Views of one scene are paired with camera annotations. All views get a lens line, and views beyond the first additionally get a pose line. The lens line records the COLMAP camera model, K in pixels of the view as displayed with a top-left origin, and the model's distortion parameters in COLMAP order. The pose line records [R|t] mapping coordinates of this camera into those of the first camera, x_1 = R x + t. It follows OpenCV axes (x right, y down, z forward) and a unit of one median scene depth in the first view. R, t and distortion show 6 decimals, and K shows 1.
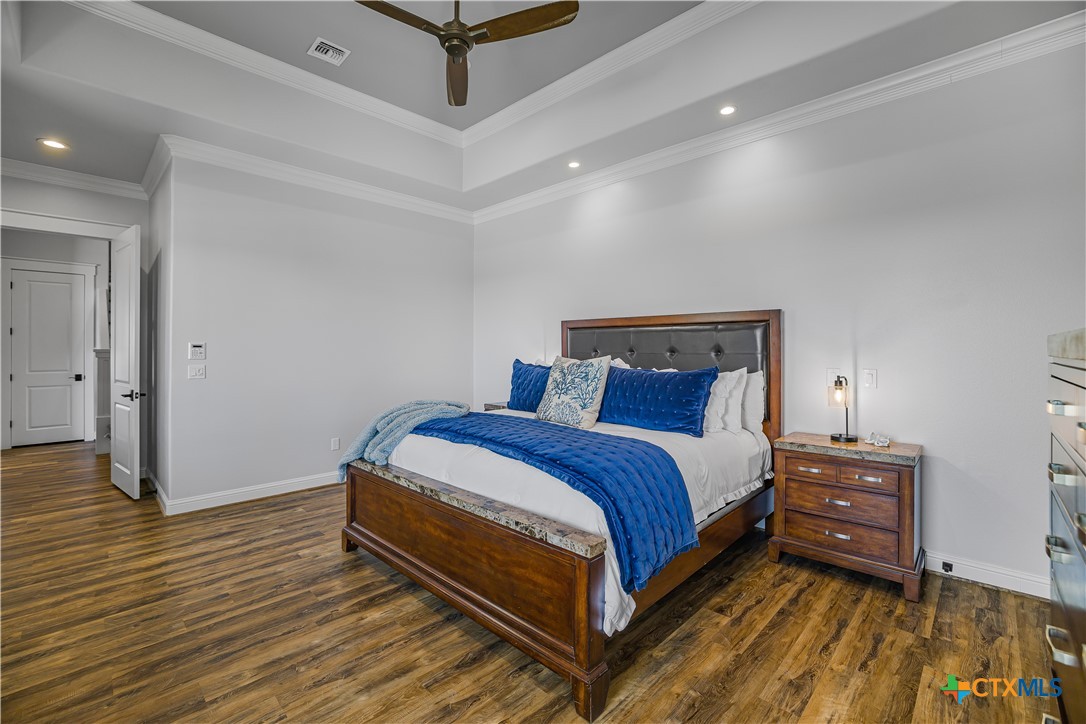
lens RADIAL K [[456.9, 0, 543.0], [0, 456.9, 362.0], [0, 0, 1]] dist [-0.004148, -0.000186]
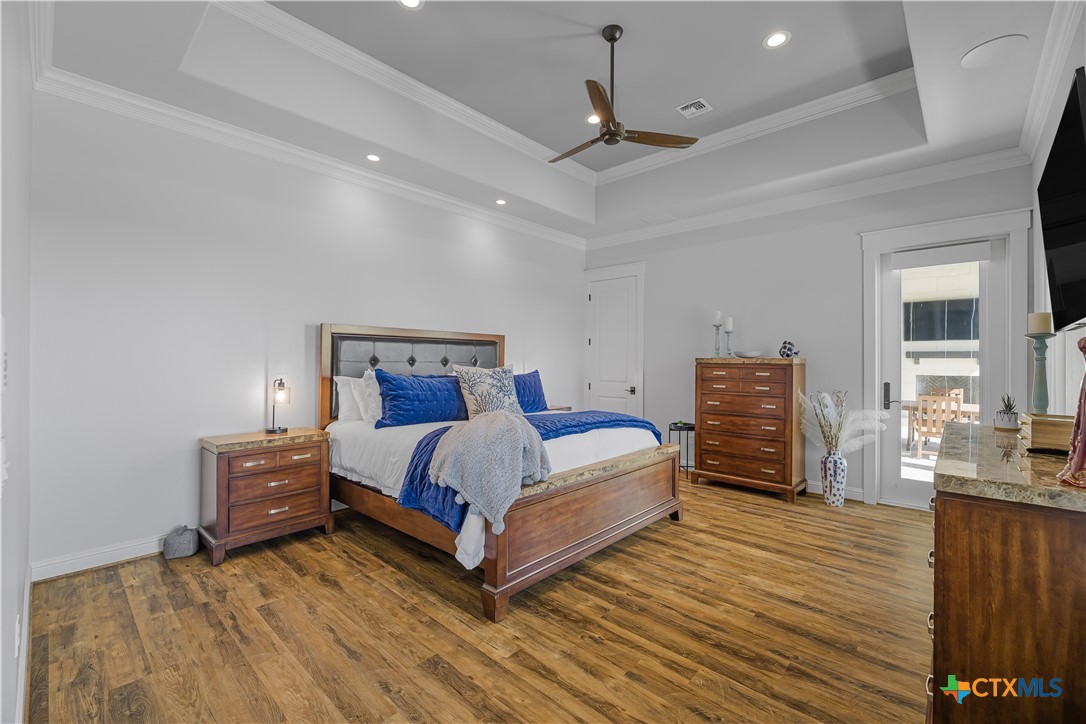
lens RADIAL K [[460.1, 0, 545.8], [0, 460.1, 356.1], [0, 0, 1]] dist [0.009244, -0.000078]
pose [[-0.033083, 0.001913, 0.999451, -1.739374], [-0.002877, 0.999994, -0.002009, -0.034561], [-0.999448, -0.002942, -0.033077, 1.374066]]
